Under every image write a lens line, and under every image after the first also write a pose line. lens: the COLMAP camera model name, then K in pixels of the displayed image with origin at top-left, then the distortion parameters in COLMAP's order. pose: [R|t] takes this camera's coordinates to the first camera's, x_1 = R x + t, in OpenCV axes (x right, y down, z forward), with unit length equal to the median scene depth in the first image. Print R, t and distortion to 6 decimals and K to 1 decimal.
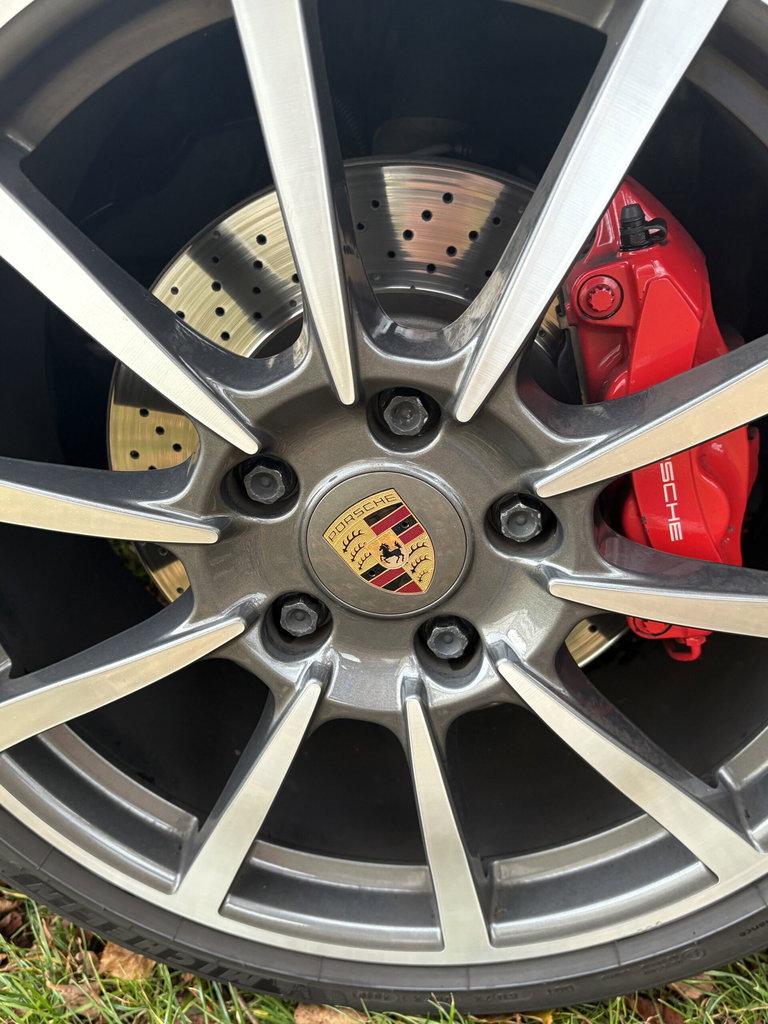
lens RADIAL K [[927.5, 0, 384.0], [0, 927.5, 512.0], [0, 0, 1]] dist [-0.001567, 0.002566]
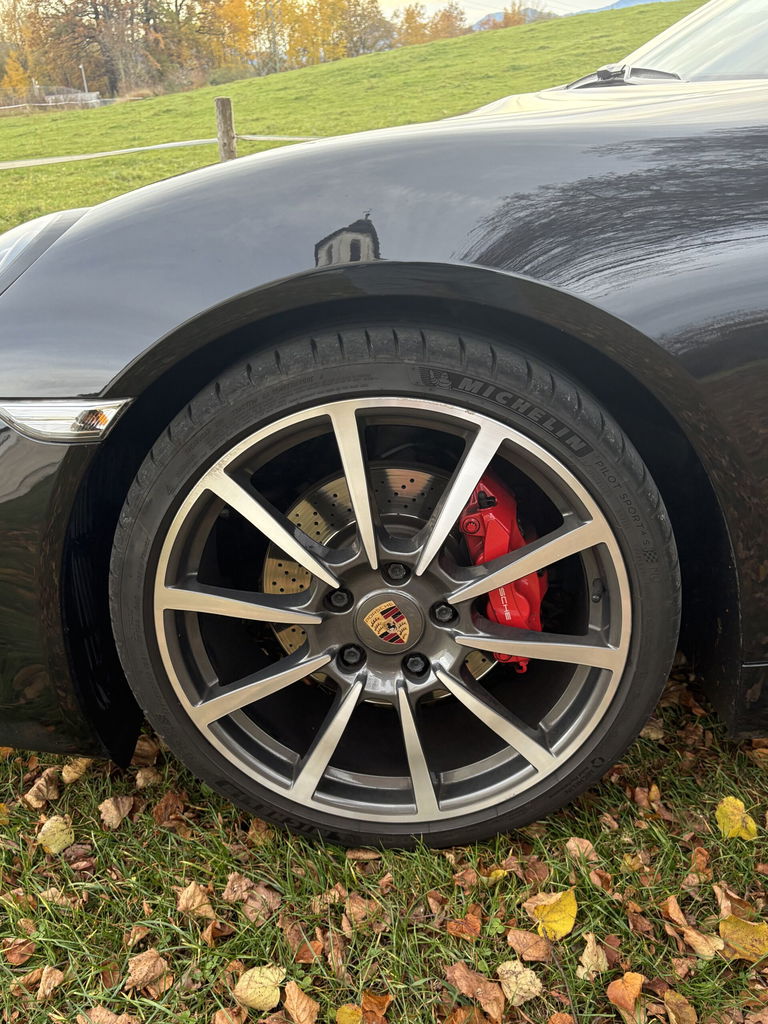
lens RADIAL K [[915.5, 0, 384.0], [0, 915.5, 512.0], [0, 0, 1]] dist [0.083194, -0.001680]
pose [[0.999791, -0.012113, 0.016492, -0.046106], [0.013369, 0.996837, -0.078344, -0.064777], [-0.015491, 0.078548, 0.996790, -1.367642]]
